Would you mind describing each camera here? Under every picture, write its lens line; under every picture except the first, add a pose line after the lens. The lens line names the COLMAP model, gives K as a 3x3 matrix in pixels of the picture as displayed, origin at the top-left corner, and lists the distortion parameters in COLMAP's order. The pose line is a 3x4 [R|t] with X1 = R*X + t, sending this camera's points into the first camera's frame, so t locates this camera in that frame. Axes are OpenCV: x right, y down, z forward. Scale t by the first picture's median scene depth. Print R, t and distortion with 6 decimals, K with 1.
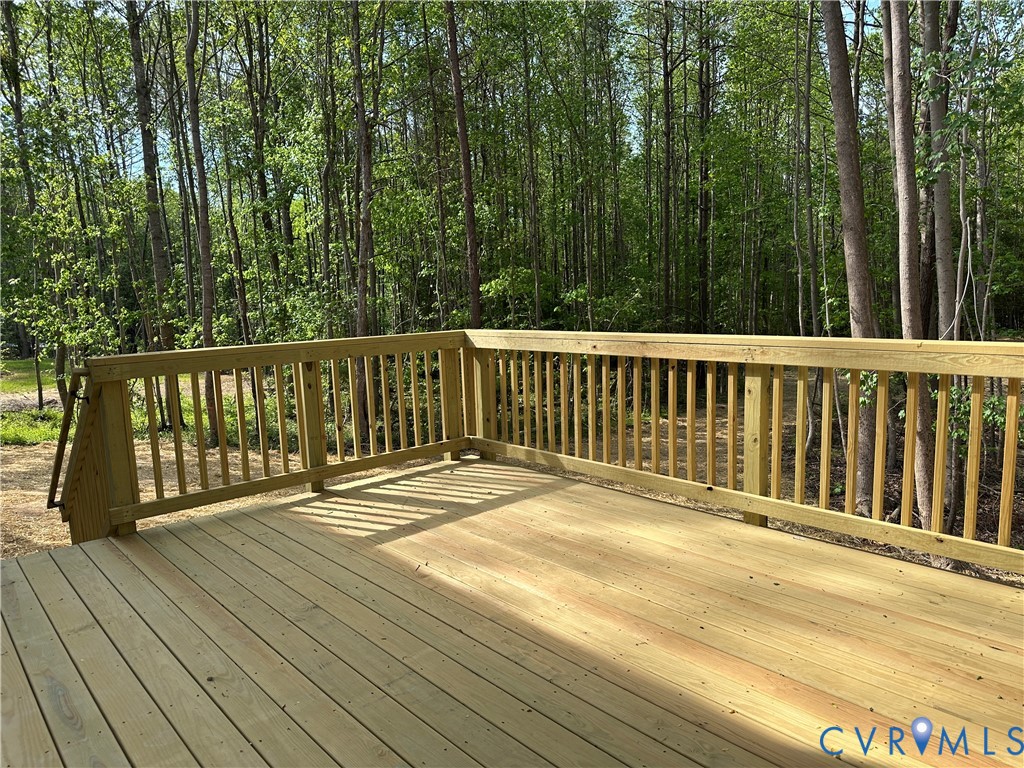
lens RADIAL K [[714.5, 0, 512.0], [0, 714.5, 384.0], [0, 0, 1]] dist [0.106882, -0.143011]
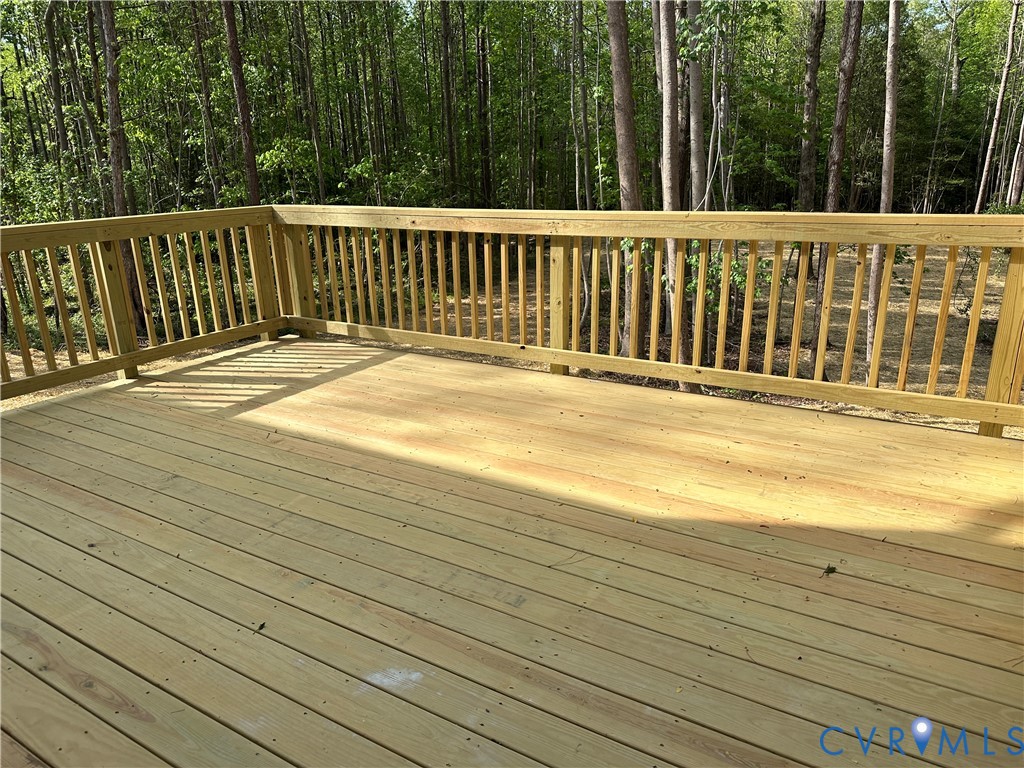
lens RADIAL K [[714.5, 0, 512.0], [0, 714.5, 384.0], [0, 0, 1]] dist [0.106882, -0.143011]
pose [[0.955902, -0.076588, 0.283524, -0.059398], [0.029560, 0.985586, 0.166575, 0.009668], [-0.292195, -0.150848, 0.944387, -0.071164]]
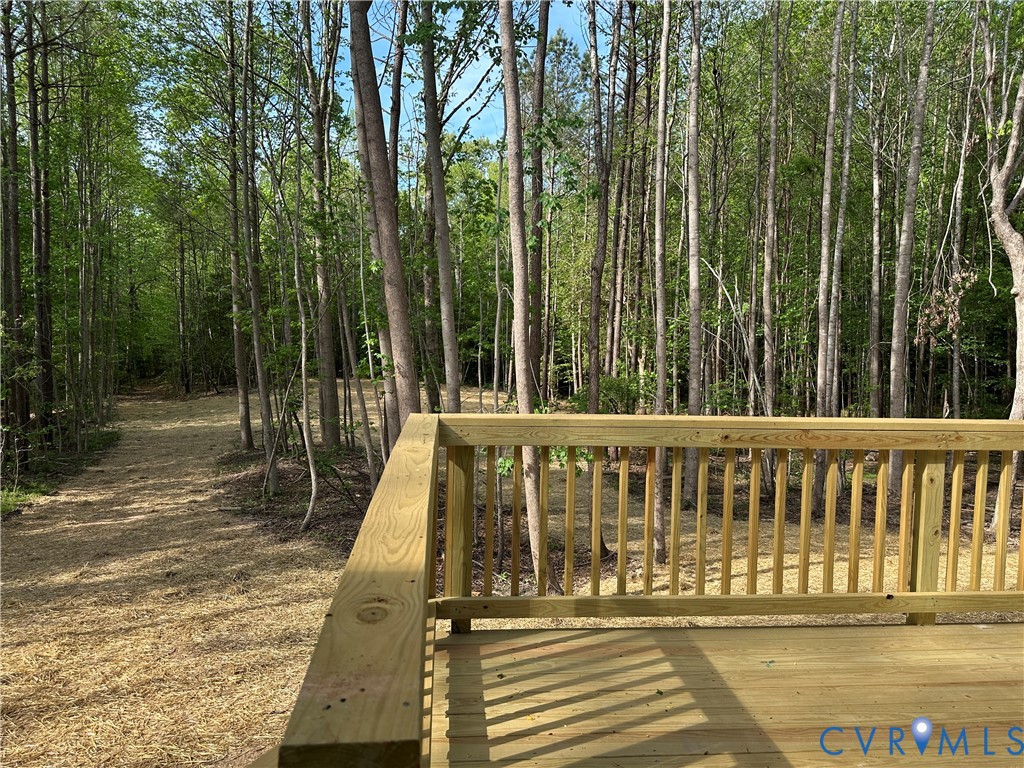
lens RADIAL K [[714.5, 0, 512.0], [0, 714.5, 384.0], [0, 0, 1]] dist [0.106882, -0.143011]
pose [[0.563250, 0.014248, 0.826164, -0.580260], [0.063664, 0.996131, -0.060584, -0.070989], [-0.823830, 0.086721, 0.560164, 0.716841]]
